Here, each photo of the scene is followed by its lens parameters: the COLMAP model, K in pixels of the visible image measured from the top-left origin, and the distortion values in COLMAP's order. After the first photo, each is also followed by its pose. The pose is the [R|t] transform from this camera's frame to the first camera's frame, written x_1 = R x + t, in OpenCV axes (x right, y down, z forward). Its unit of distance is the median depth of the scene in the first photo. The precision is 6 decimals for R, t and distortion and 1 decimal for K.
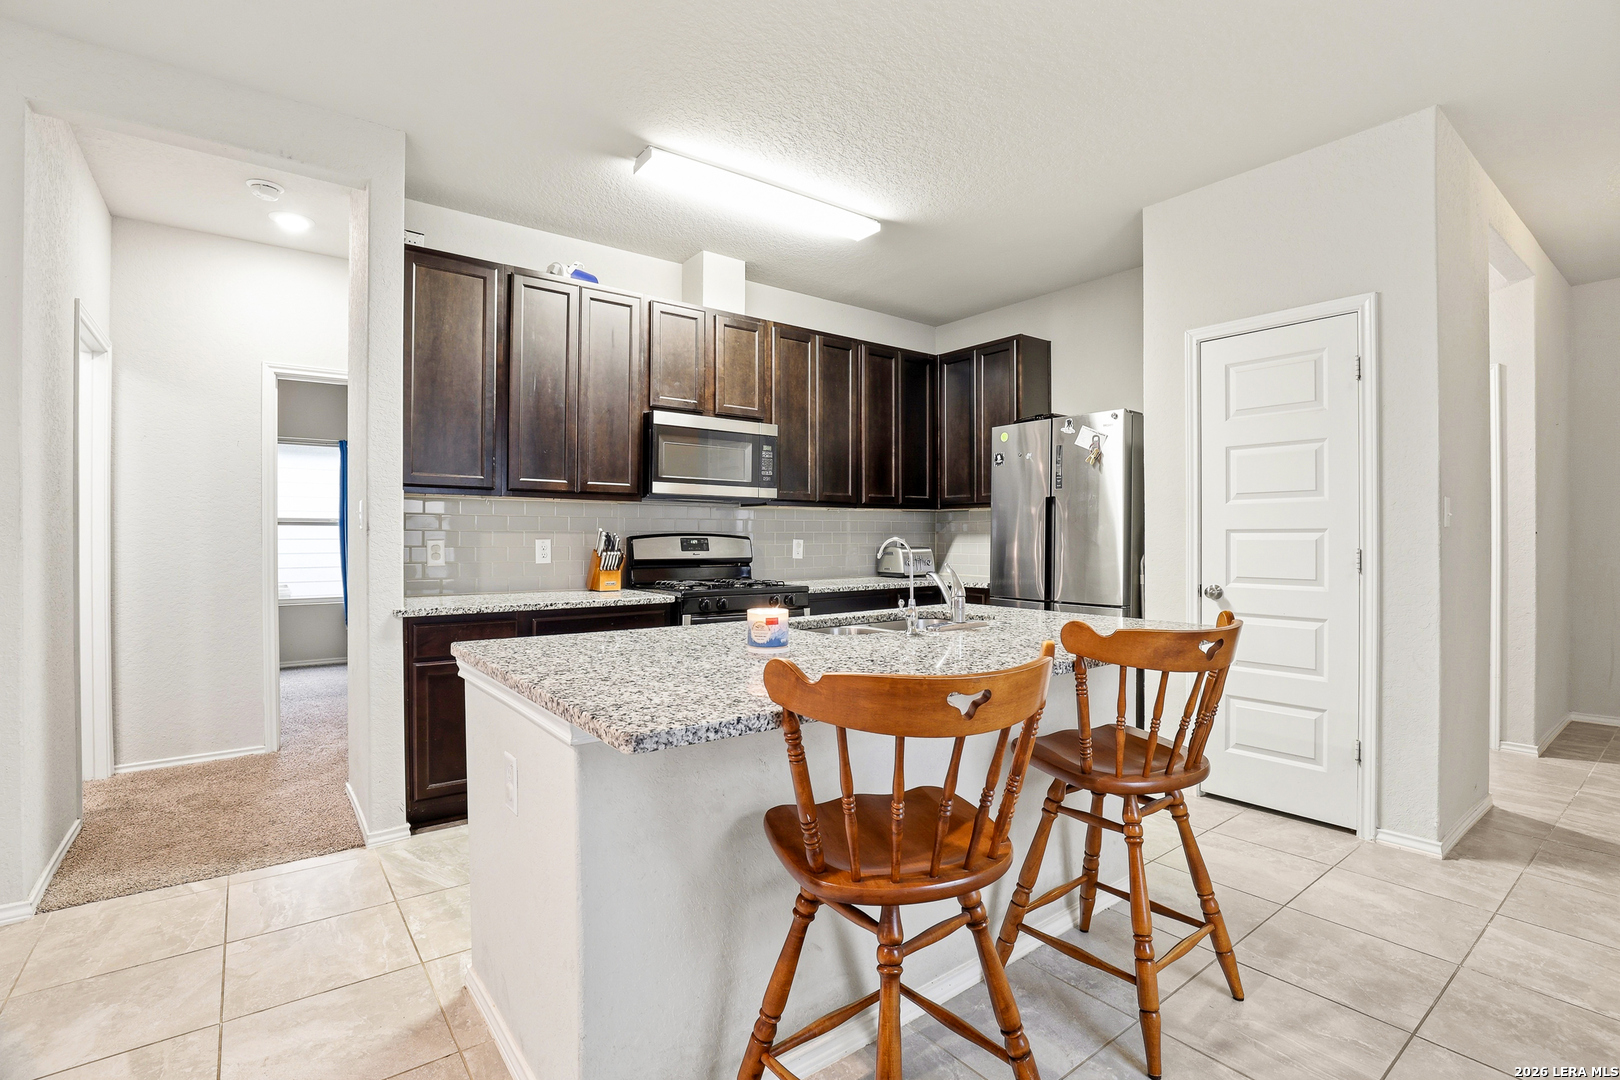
lens RADIAL K [[750.6, 0, 819.2], [0, 750.6, 536.1], [0, 0, 1]] dist [-0.022790, 0.000542]
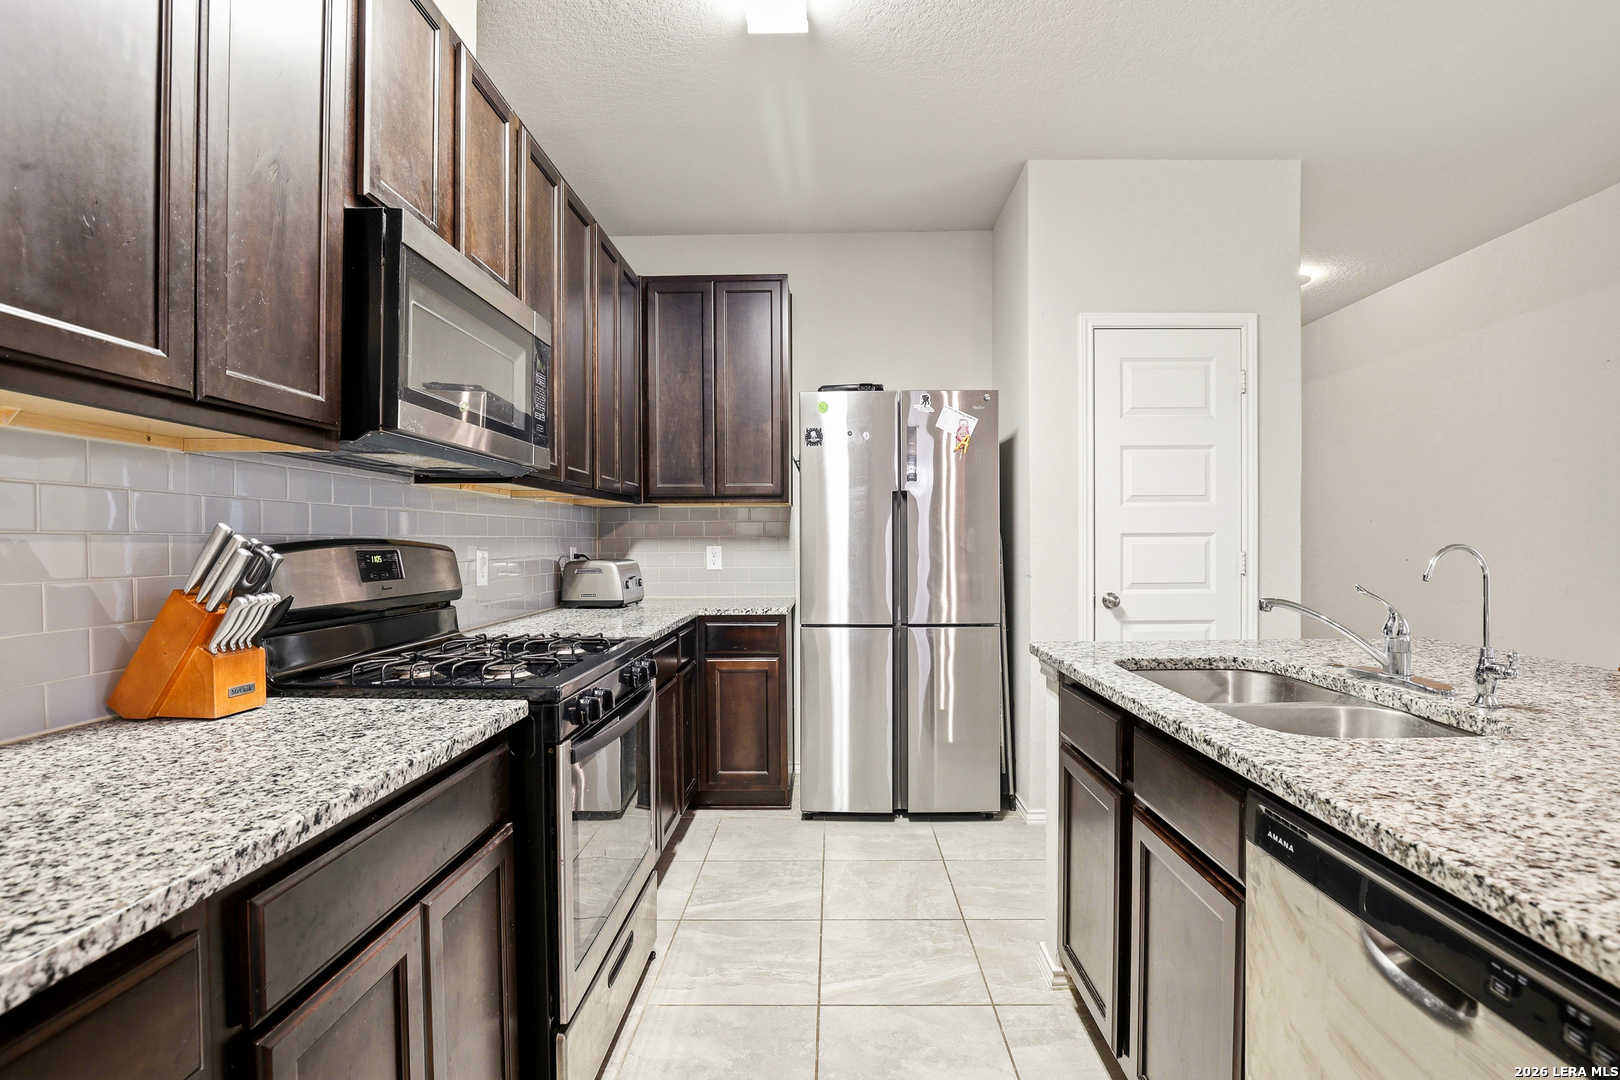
lens RADIAL K [[765.0, 0, 819.4], [0, 765.0, 545.3], [0, 0, 1]] dist [-0.024194, -0.000062]
pose [[0.628760, -0.008257, 0.777555, -0.352234], [0.005425, 0.999966, 0.006233, -0.001584], [-0.777580, 0.000299, 0.628783, 0.553170]]
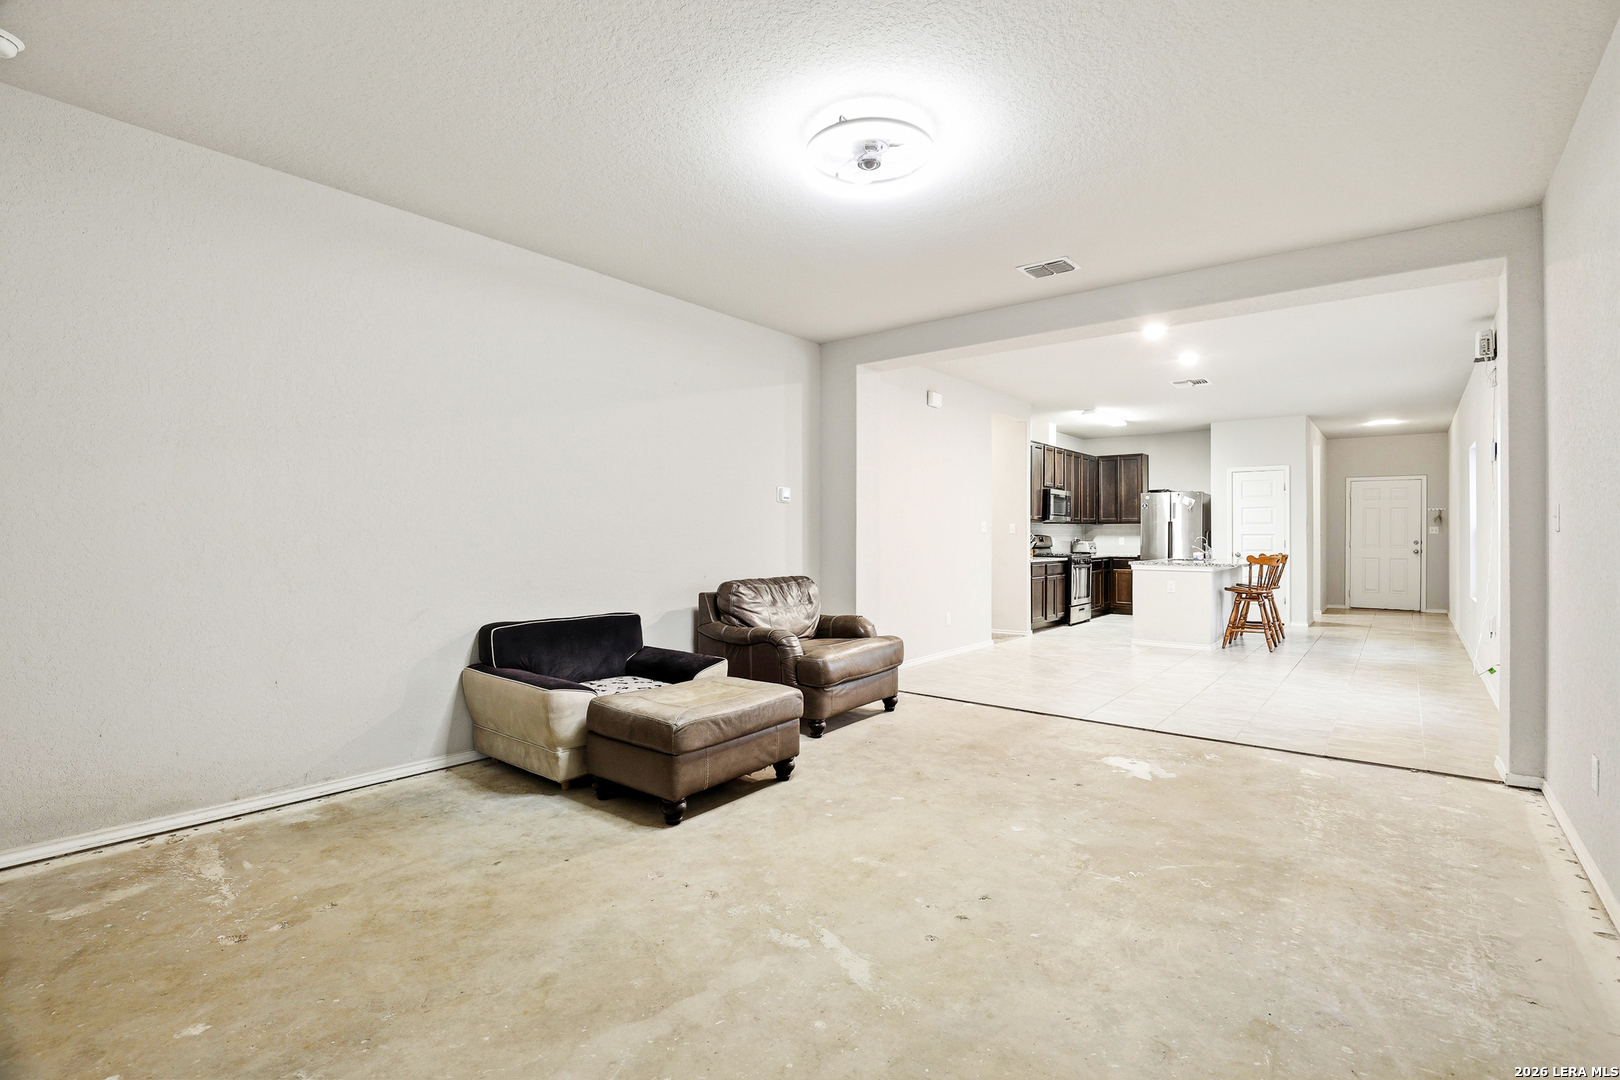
lens RADIAL K [[750.6, 0, 819.2], [0, 750.6, 536.1], [0, 0, 1]] dist [-0.022790, 0.000542]
pose [[0.971661, 0.000654, 0.236377, -1.507368], [-0.000737, 1.000000, 0.000262, -0.000512], [-0.236377, -0.000429, 0.971661, -1.267370]]
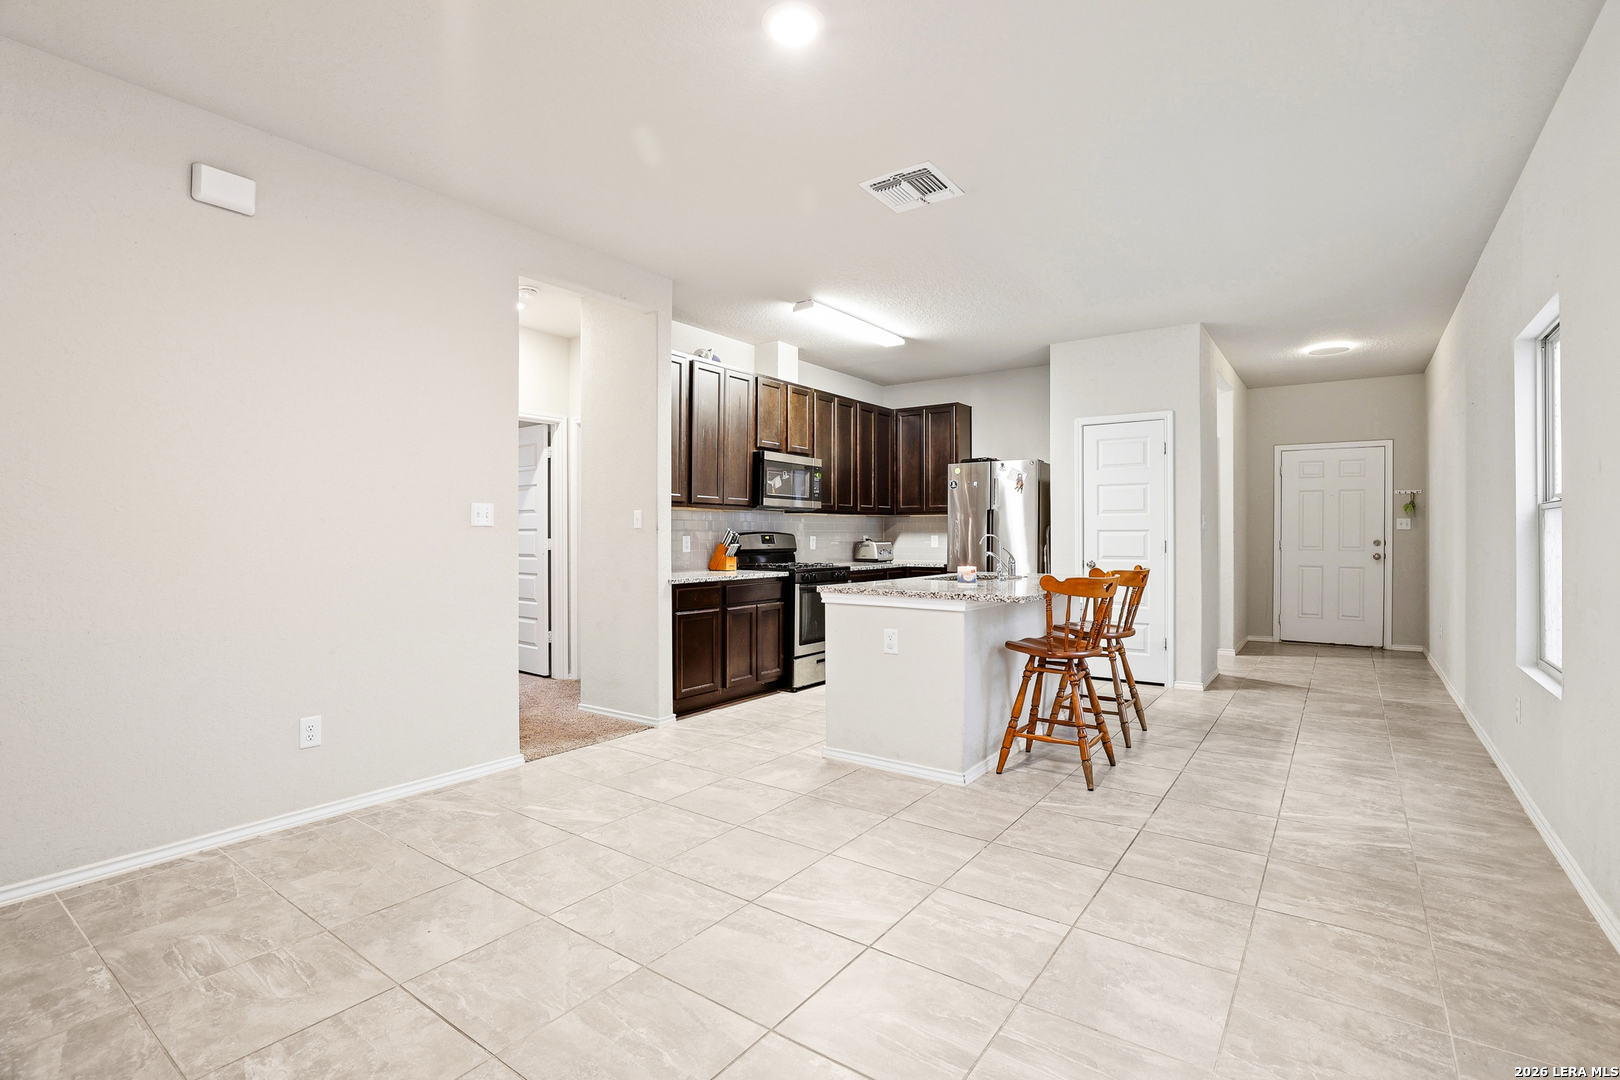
lens RADIAL K [[750.6, 0, 819.2], [0, 750.6, 536.1], [0, 0, 1]] dist [-0.022790, 0.000542]
pose [[0.957650, -0.000975, 0.287932, -0.505867], [0.000347, 0.999997, 0.002231, 0.001356], [-0.287933, -0.002036, 0.957648, -0.444706]]
